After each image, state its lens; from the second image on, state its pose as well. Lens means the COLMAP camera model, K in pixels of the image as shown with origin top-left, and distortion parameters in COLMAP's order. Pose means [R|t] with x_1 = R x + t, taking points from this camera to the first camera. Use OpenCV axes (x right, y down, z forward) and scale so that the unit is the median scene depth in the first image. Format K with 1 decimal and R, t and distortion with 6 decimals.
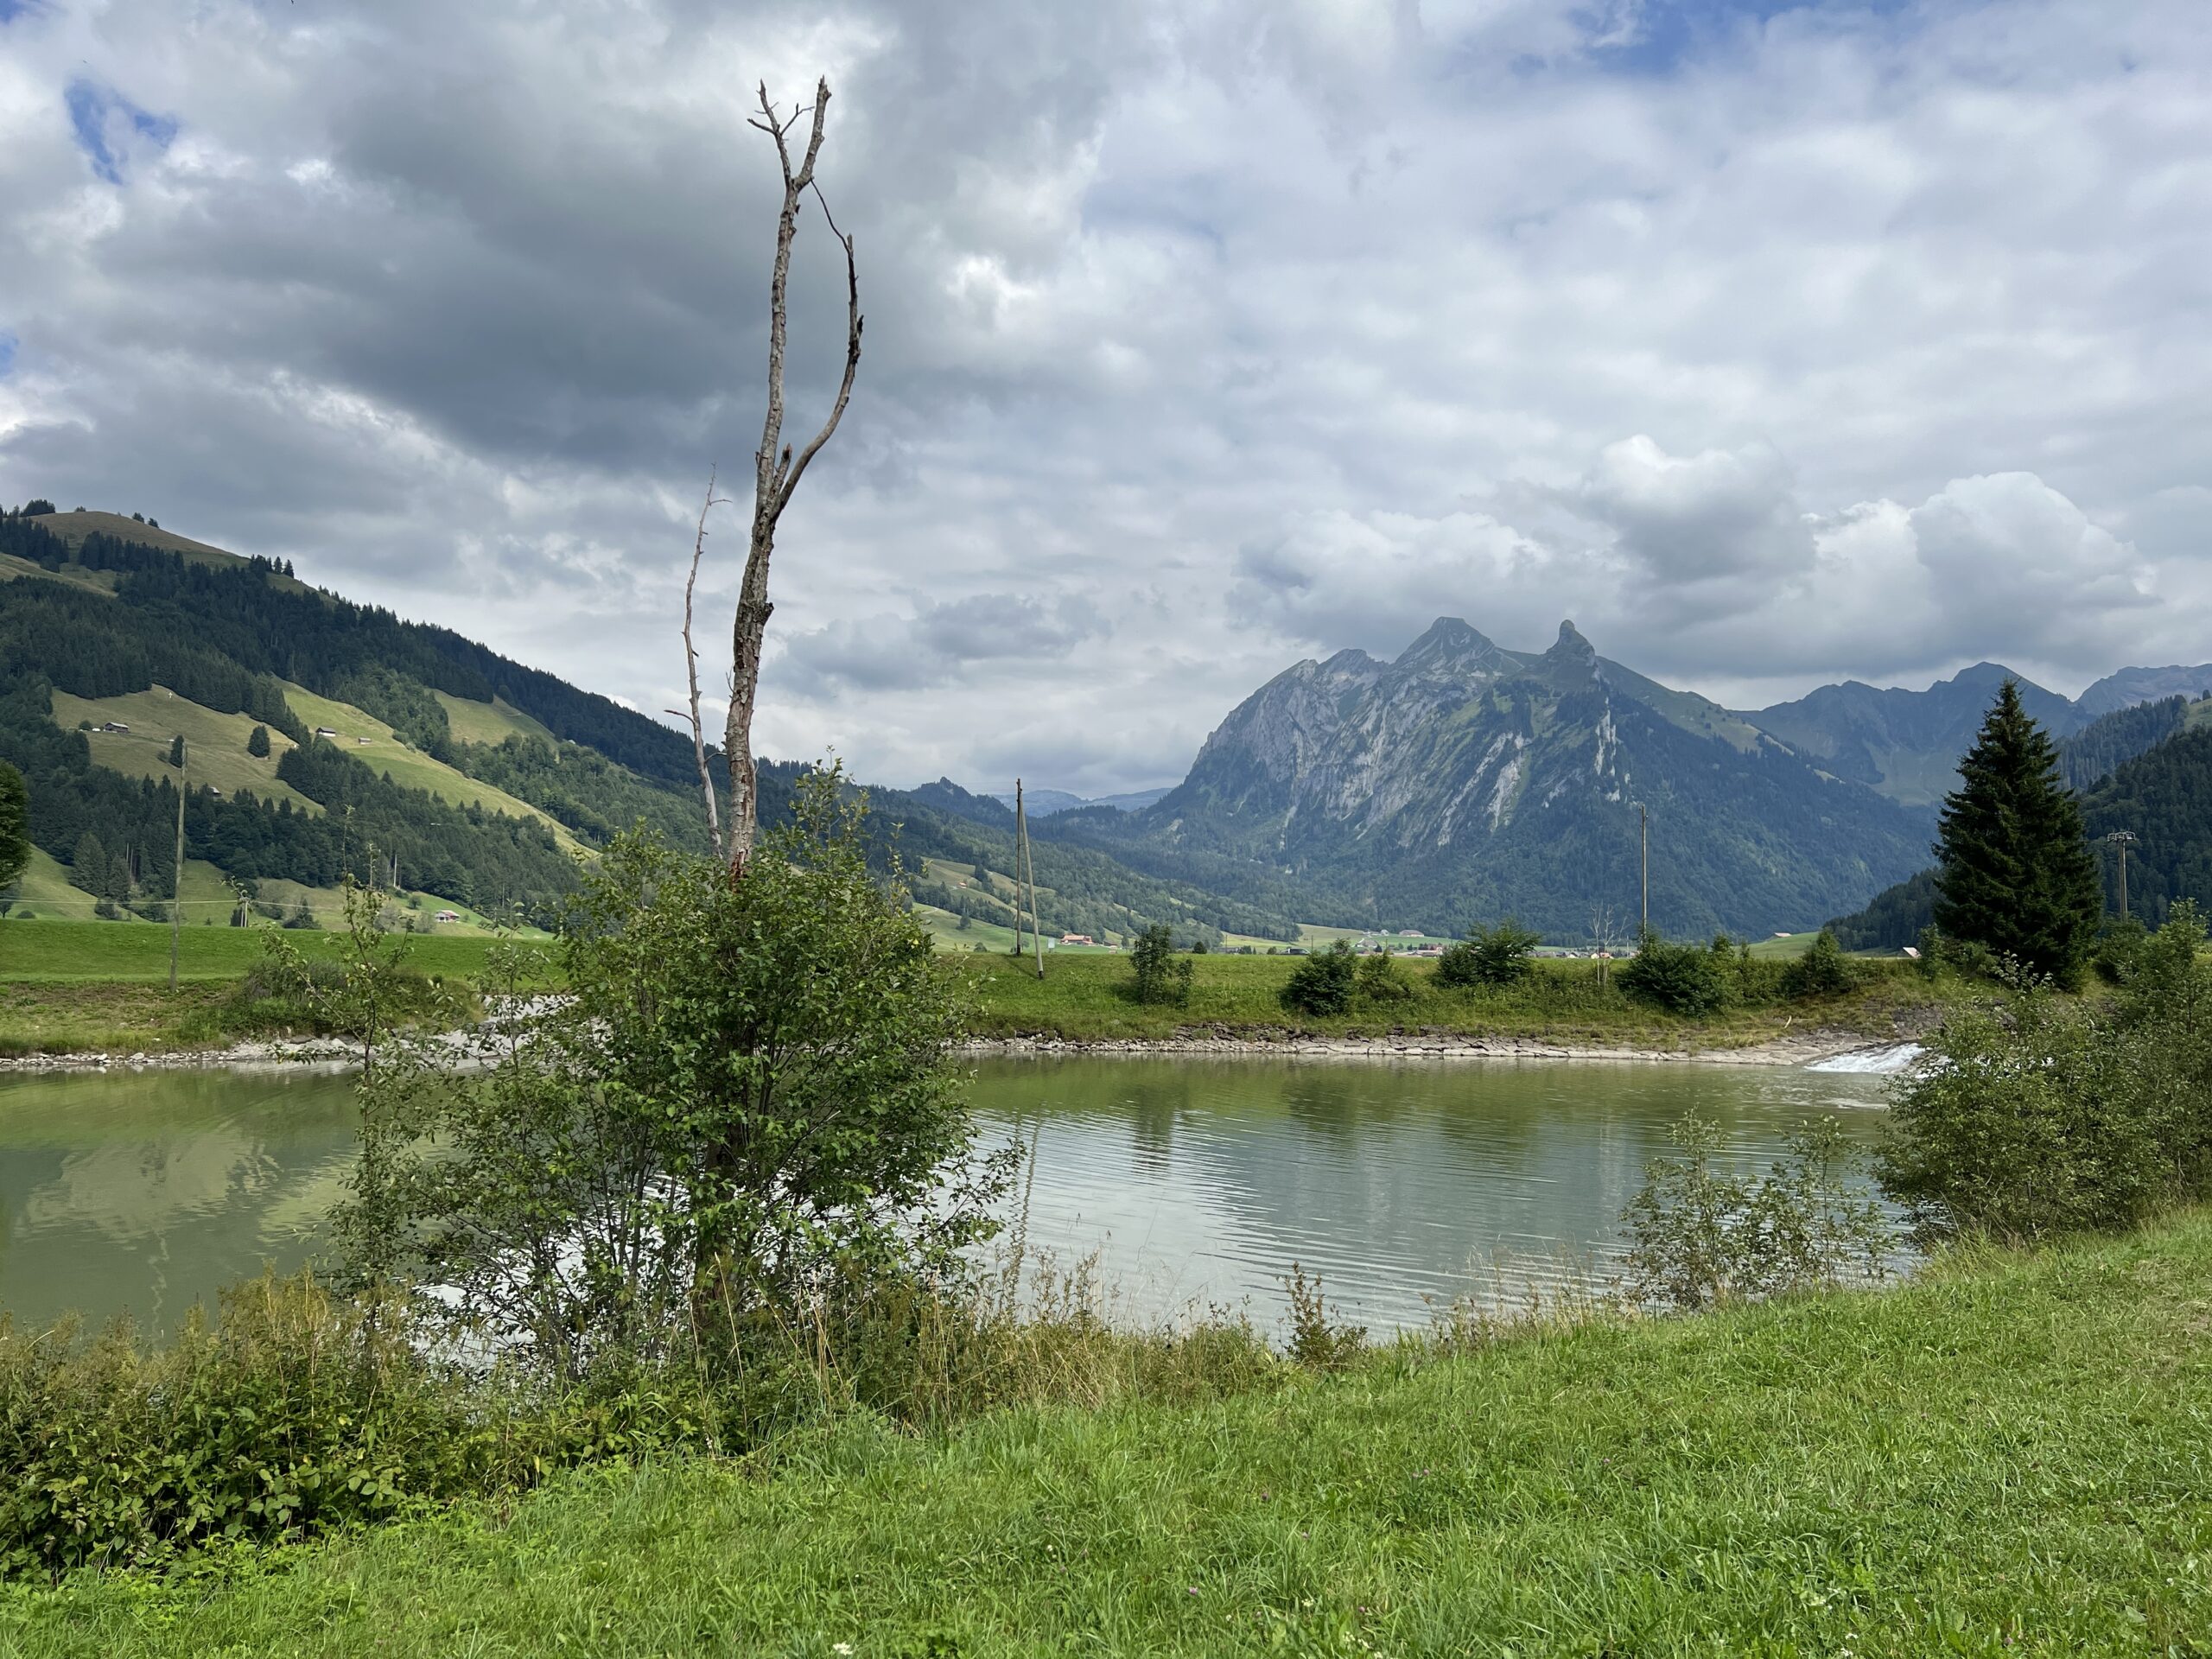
lens RADIAL K [[1697.2, 0, 1106.0], [0, 1697.2, 829.5], [0, 0, 1]] dist [0.076224, -0.000842]
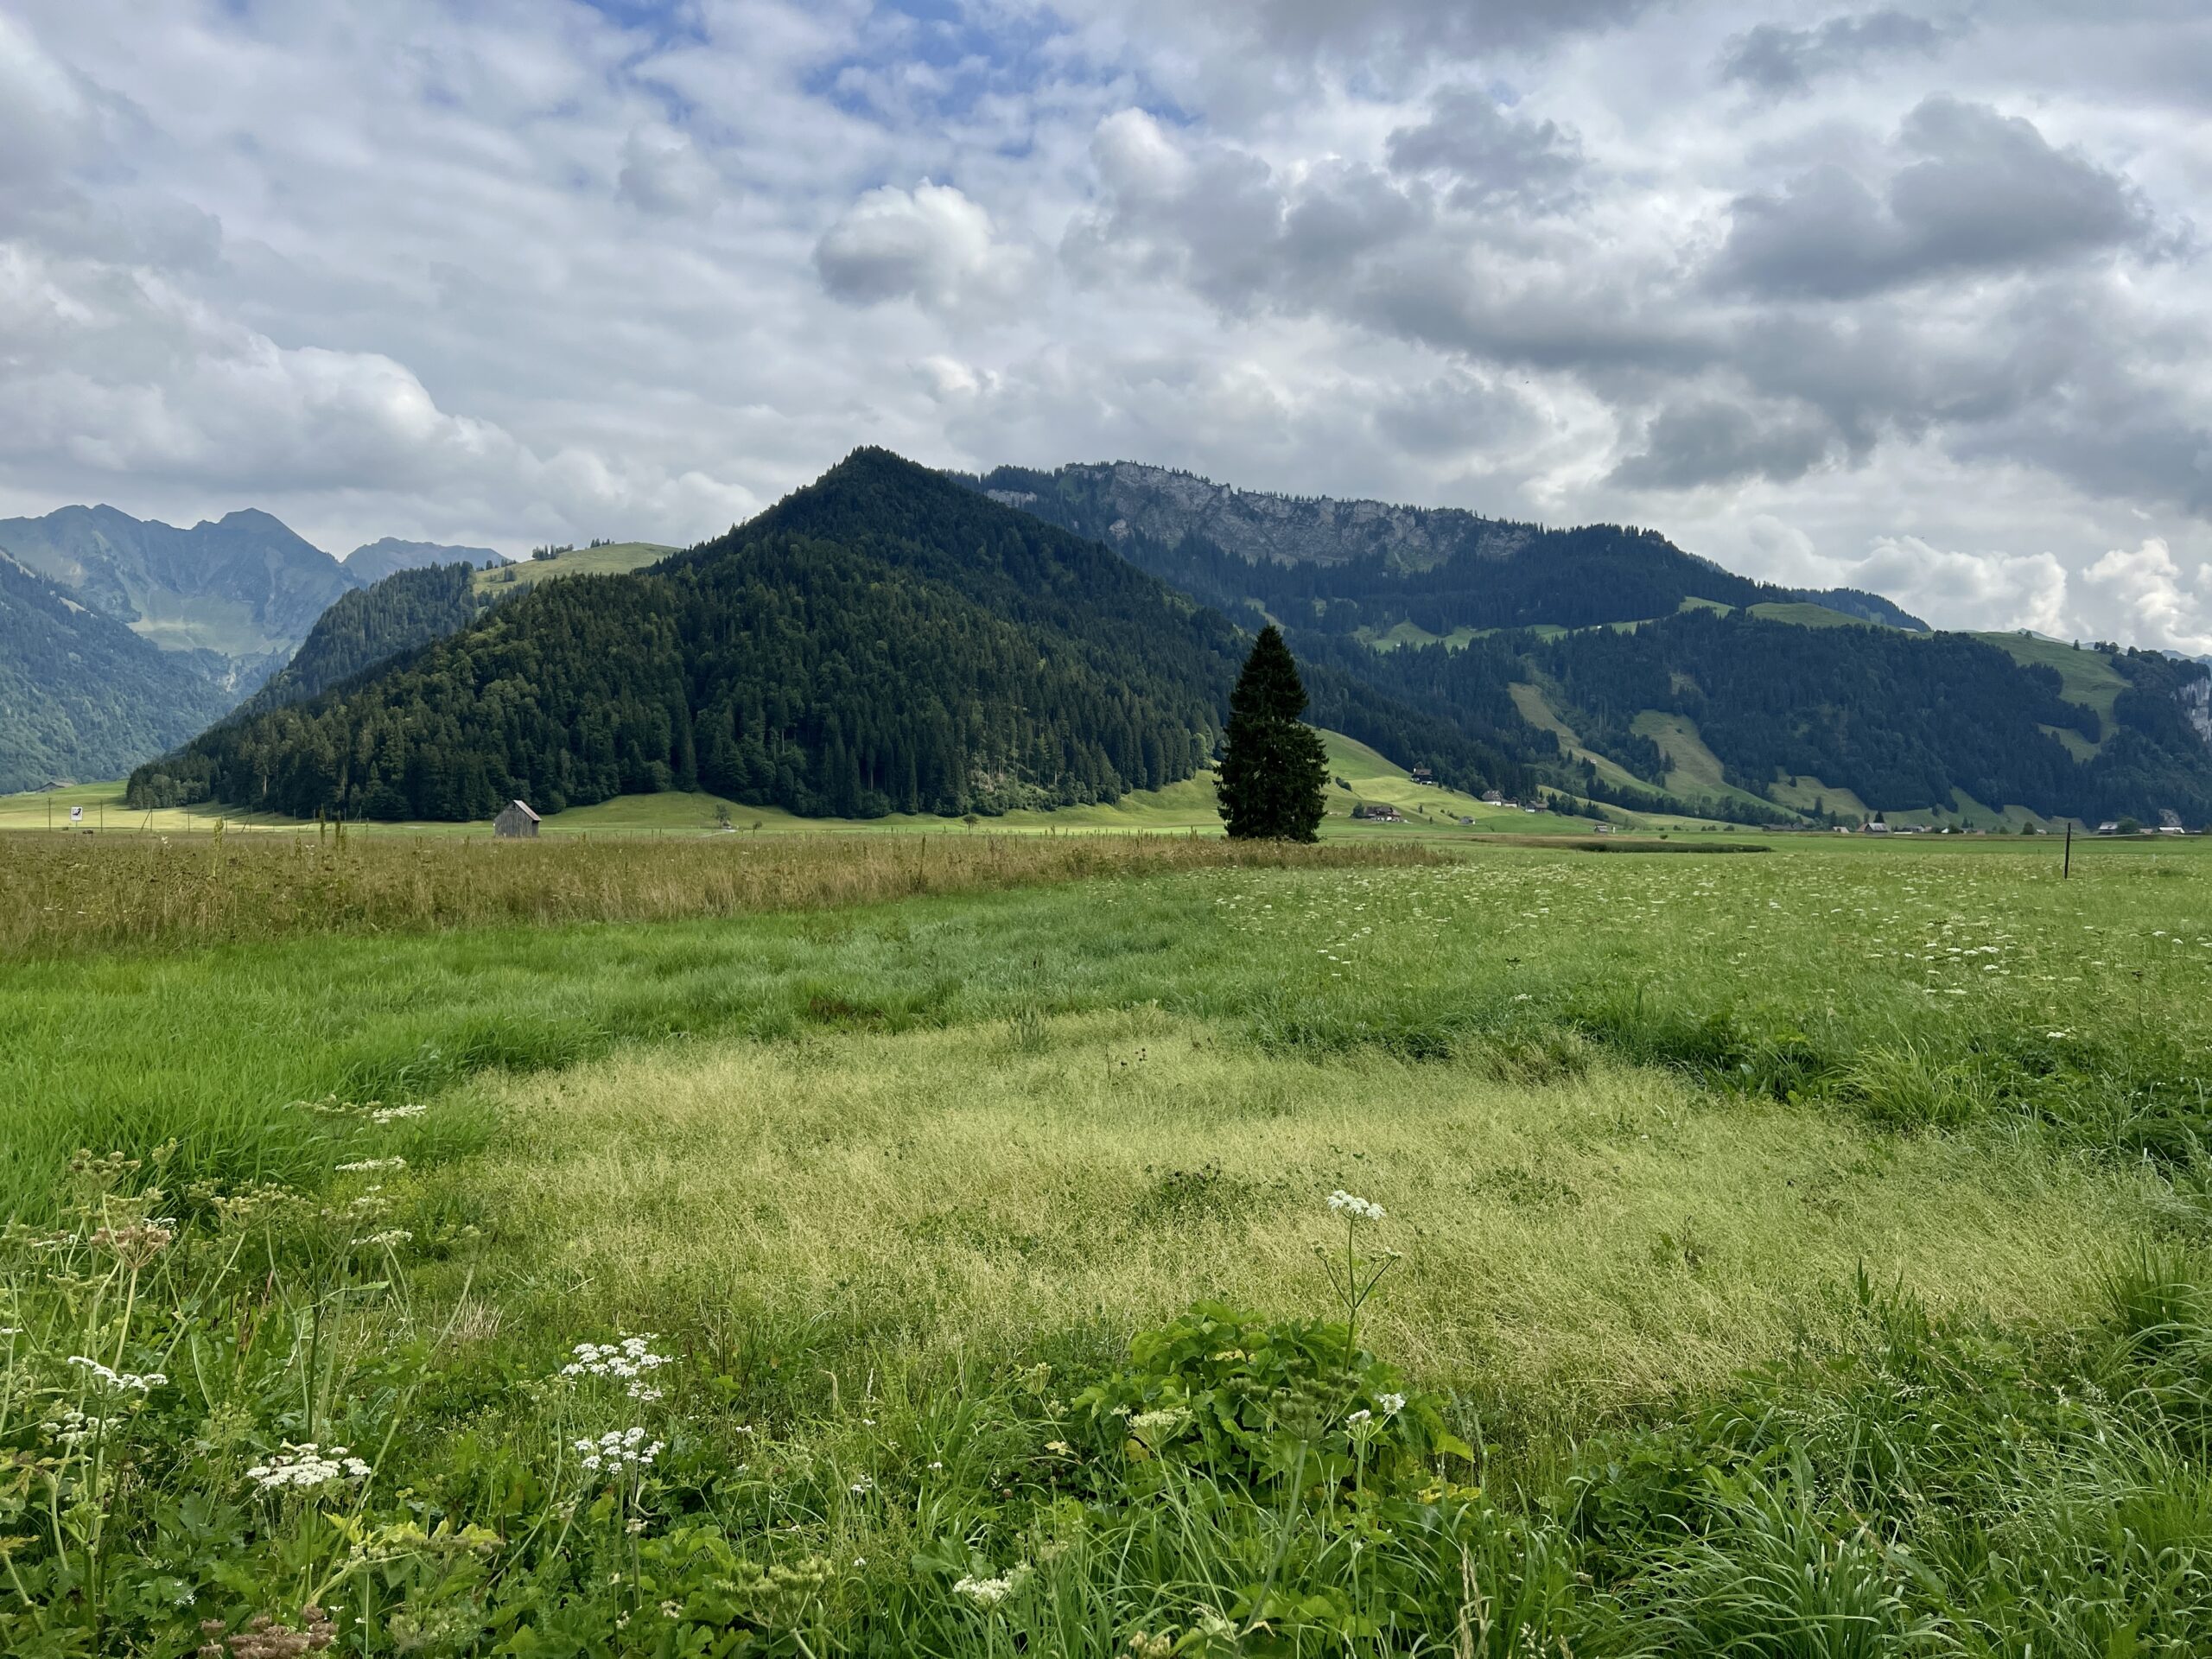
lens RADIAL K [[1655.3, 0, 1106.0], [0, 1655.3, 829.5], [0, 0, 1]] dist [-0.006142, -0.001825]
pose [[0.559387, 0.015898, 0.828754, 0.057416], [-0.082301, 0.995941, 0.036446, 0.020540], [-0.824811, -0.088595, 0.558425, 0.257312]]
